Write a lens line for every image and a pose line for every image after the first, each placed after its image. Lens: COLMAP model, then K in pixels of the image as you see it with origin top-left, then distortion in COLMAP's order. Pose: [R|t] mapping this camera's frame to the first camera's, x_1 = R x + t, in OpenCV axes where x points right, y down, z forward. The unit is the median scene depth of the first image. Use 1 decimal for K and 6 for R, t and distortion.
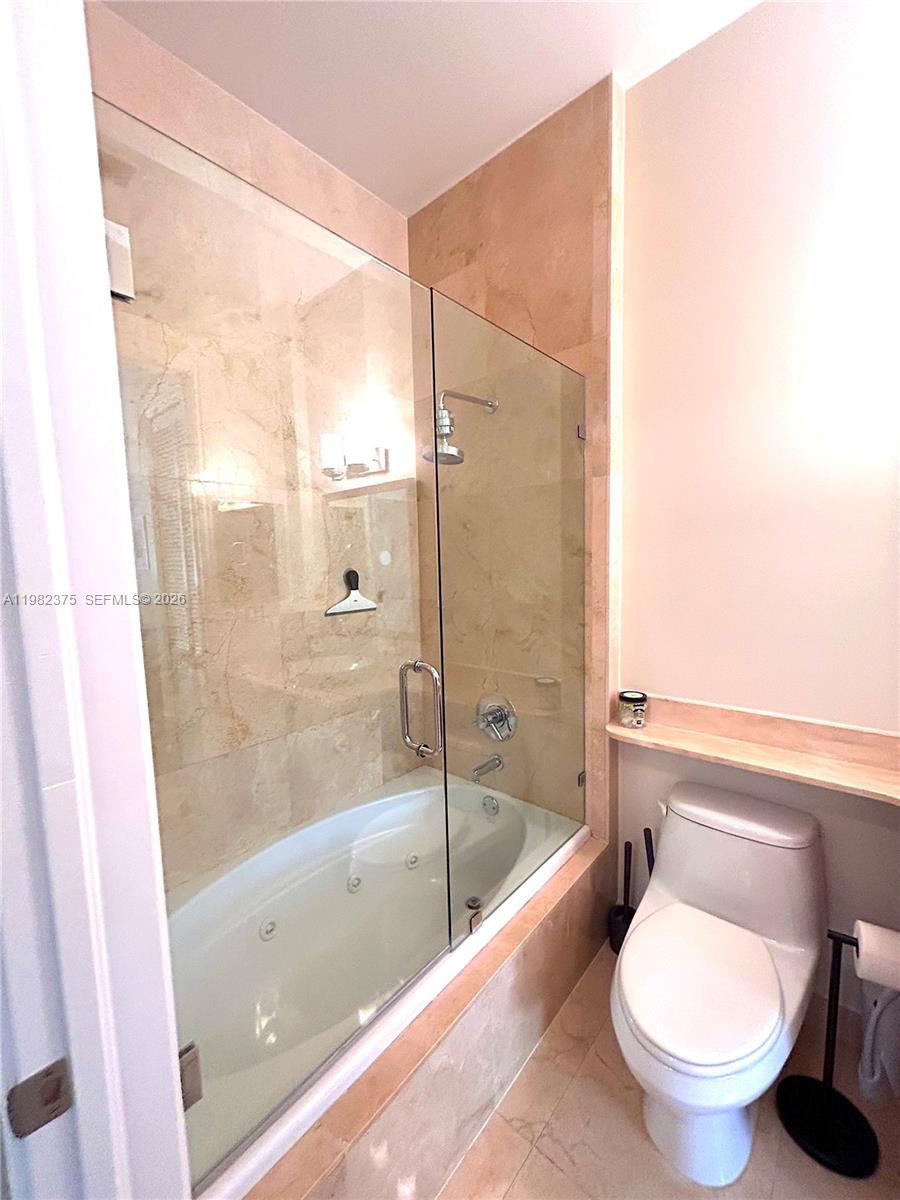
lens RADIAL K [[484.4, 0, 446.1], [0, 484.4, 595.1], [0, 0, 1]] dist [-0.015505, -0.000270]
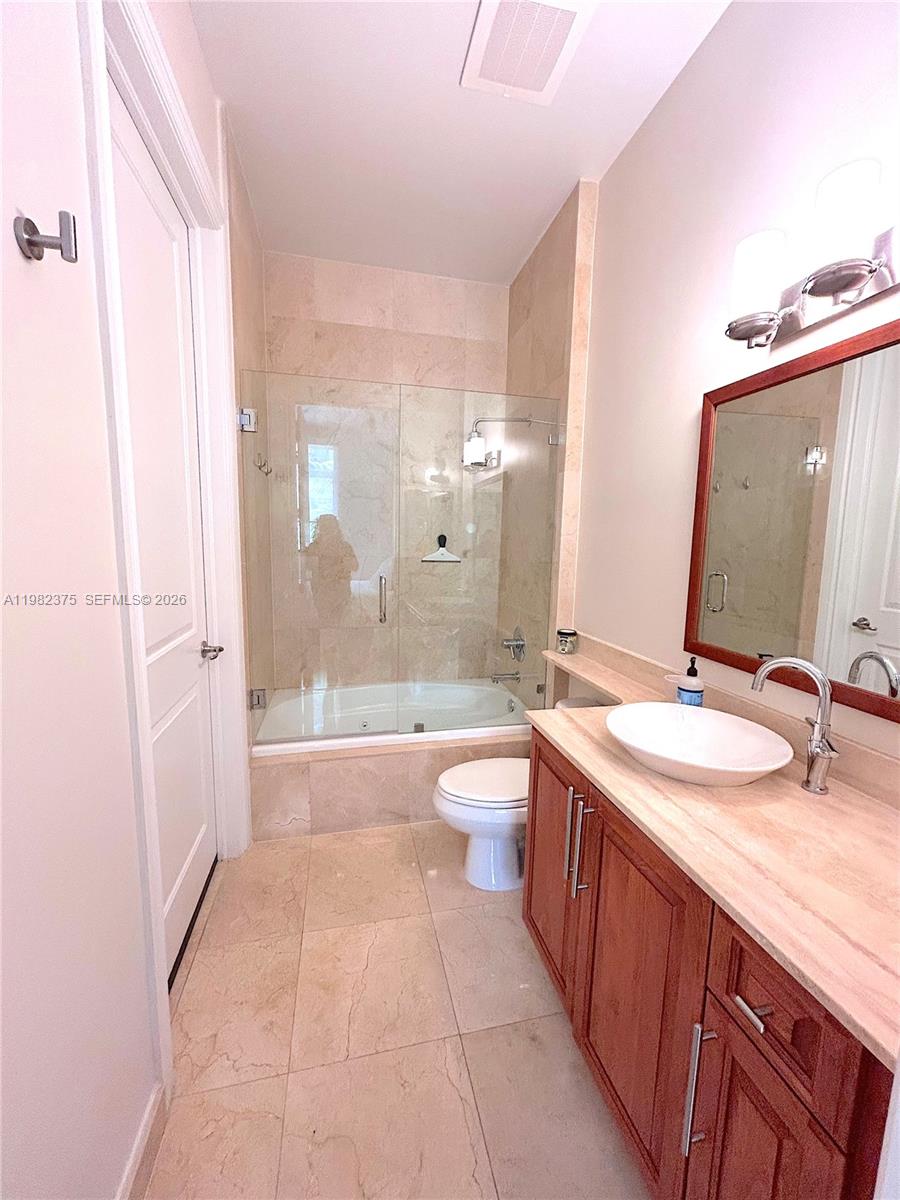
lens RADIAL K [[484.4, 0, 455.2], [0, 484.4, 602.9], [0, 0, 1]] dist [-0.015505, -0.000270]
pose [[0.815824, 0.124485, -0.564744, 0.751255], [-0.098704, 0.992201, 0.076122, 0.043837], [0.569815, -0.006359, 0.821748, -0.271774]]
